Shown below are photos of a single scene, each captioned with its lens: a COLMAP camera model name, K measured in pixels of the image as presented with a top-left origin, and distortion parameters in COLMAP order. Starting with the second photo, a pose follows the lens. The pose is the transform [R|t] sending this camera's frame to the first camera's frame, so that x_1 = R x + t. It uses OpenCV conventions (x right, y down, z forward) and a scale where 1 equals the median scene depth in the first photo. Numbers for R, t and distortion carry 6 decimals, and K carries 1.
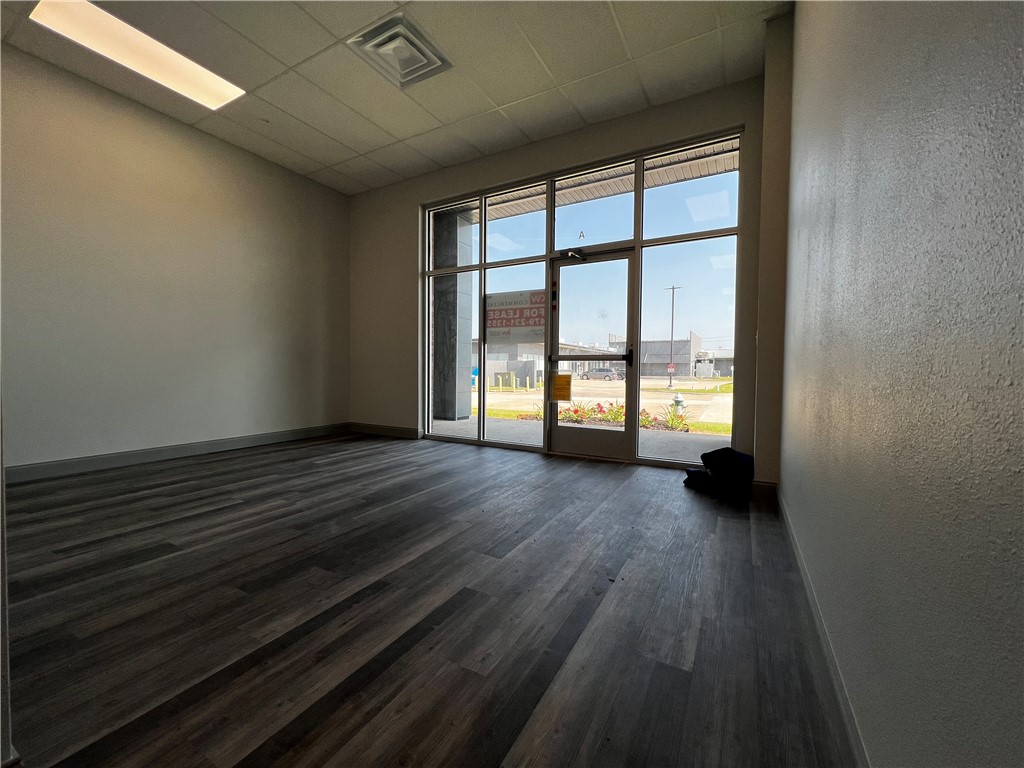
lens RADIAL K [[409.2, 0, 506.1], [0, 409.2, 386.2], [0, 0, 1]] dist [0.002842, 0.000183]
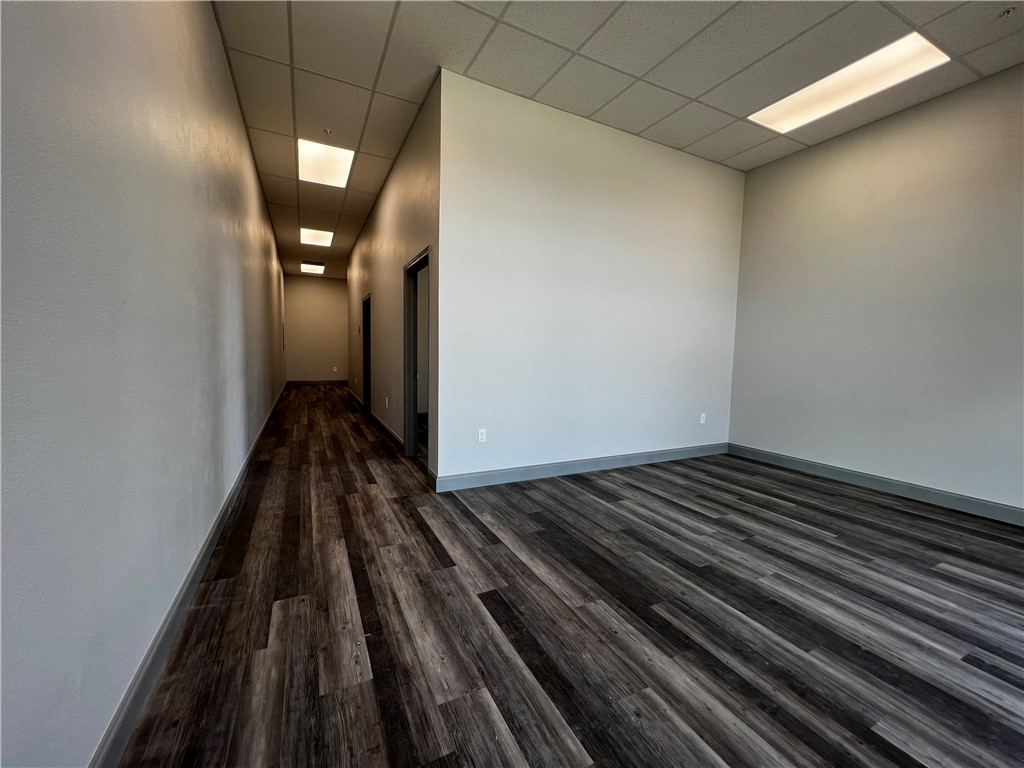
lens RADIAL K [[409.2, 0, 509.8], [0, 409.2, 379.5], [0, 0, 1]] dist [0.002842, 0.000183]
pose [[-0.551175, 0.033373, -0.833722, 0.651916], [-0.060898, 0.994926, 0.080086, -0.161754], [0.832164, 0.094914, -0.546346, 1.338990]]
